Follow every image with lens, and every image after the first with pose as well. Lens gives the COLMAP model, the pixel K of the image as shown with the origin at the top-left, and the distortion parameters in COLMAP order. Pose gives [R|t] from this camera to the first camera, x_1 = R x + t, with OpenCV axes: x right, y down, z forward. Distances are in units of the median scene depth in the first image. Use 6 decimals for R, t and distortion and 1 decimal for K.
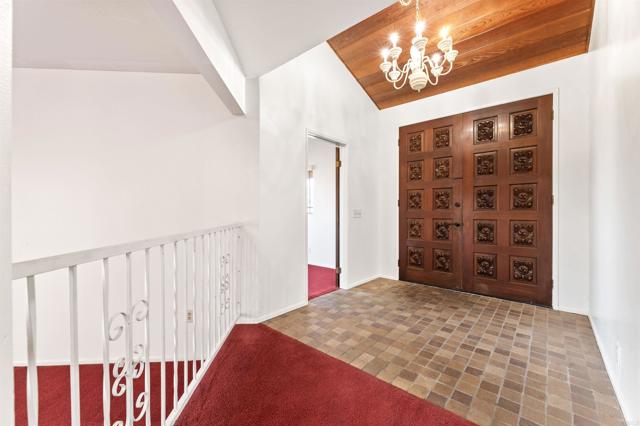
lens RADIAL K [[256.5, 0, 319.9], [0, 256.5, 213.1], [0, 0, 1]] dist [0.000875, -0.000452]
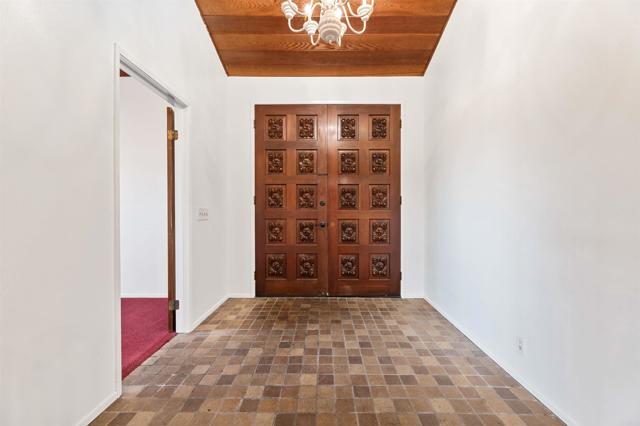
lens RADIAL K [[256.5, 0, 321.0], [0, 256.5, 213.2], [0, 0, 1]] dist [0.000875, -0.000452]
pose [[0.758113, -0.006343, 0.652093, -0.074953], [0.005320, 0.999980, 0.003542, -0.000959], [-0.652102, 0.000784, 0.758131, 0.352441]]
